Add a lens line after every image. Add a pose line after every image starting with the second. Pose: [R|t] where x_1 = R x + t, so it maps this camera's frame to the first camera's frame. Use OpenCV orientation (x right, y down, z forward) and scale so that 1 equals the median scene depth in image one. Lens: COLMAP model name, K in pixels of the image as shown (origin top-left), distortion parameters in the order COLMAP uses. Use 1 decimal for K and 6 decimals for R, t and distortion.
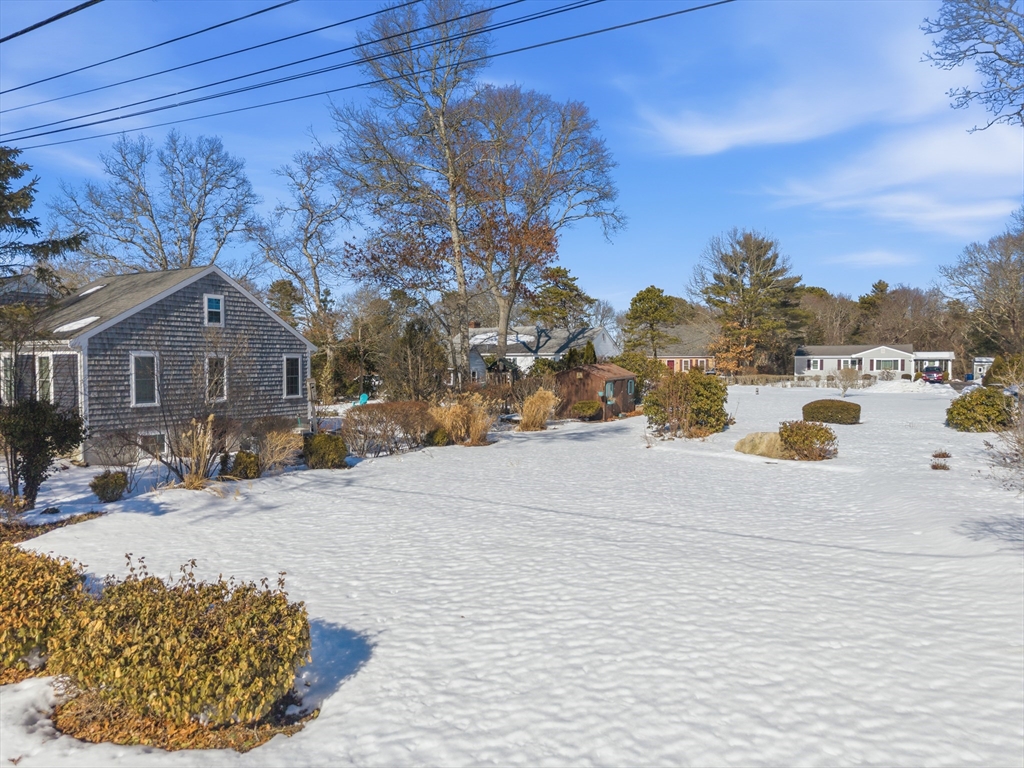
lens RADIAL K [[689.6, 0, 505.8], [0, 689.6, 385.2], [0, 0, 1]] dist [0.028179, -0.023433]
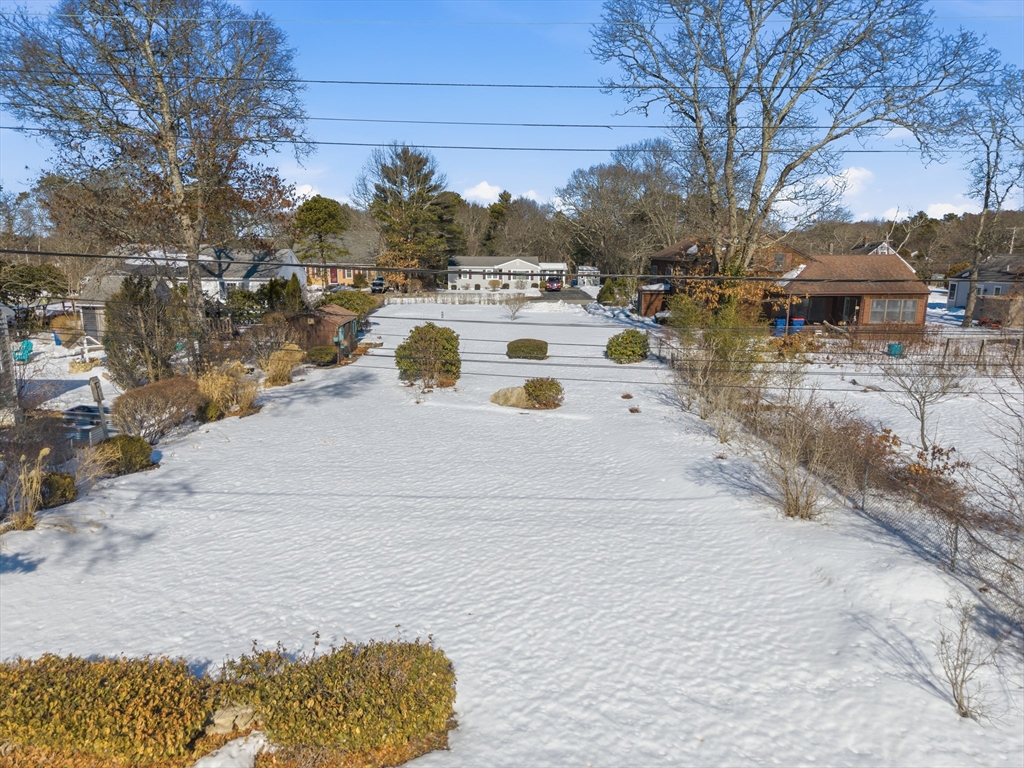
lens RADIAL K [[689.6, 0, 516.2], [0, 689.6, 389.4], [0, 0, 1]] dist [0.028179, -0.023433]
pose [[0.859260, -0.092689, 0.503071, -0.173311], [0.006434, 0.985327, 0.170554, -0.096454], [-0.511498, -0.143314, 0.847249, -0.050884]]
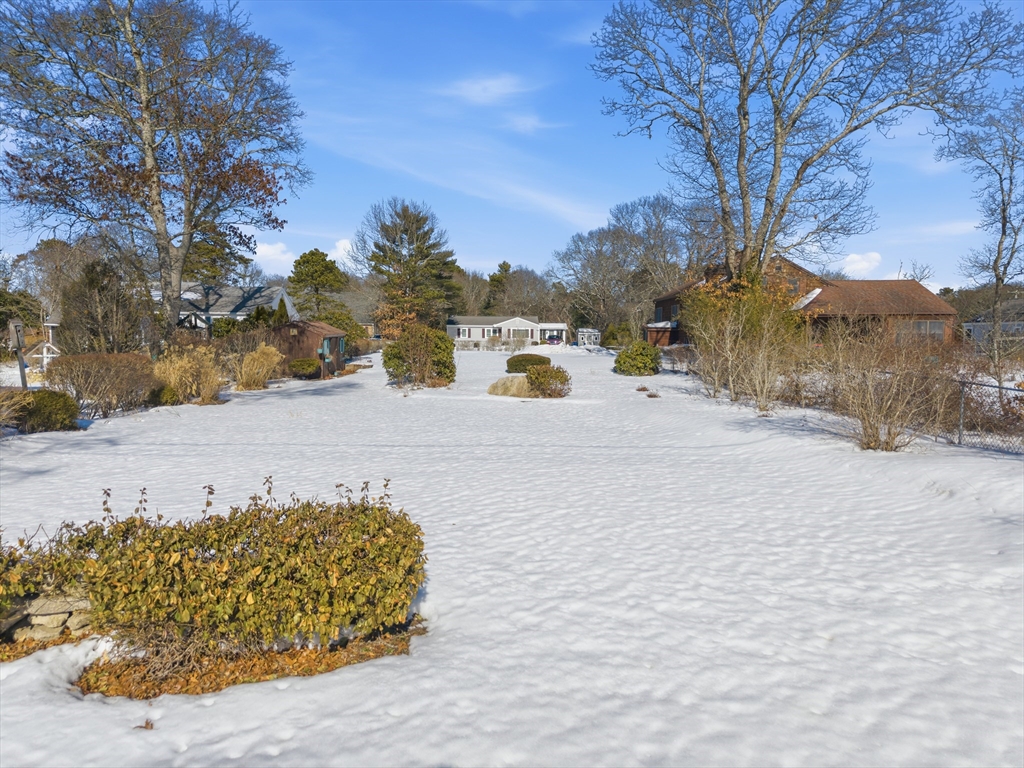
lens RADIAL K [[689.6, 0, 516.2], [0, 689.6, 387.4], [0, 0, 1]] dist [0.028179, -0.023433]
pose [[0.858799, -0.029511, 0.511461, -0.130540], [0.007596, 0.998963, 0.044883, 0.023719], [-0.512256, -0.034661, 0.858133, 0.025422]]
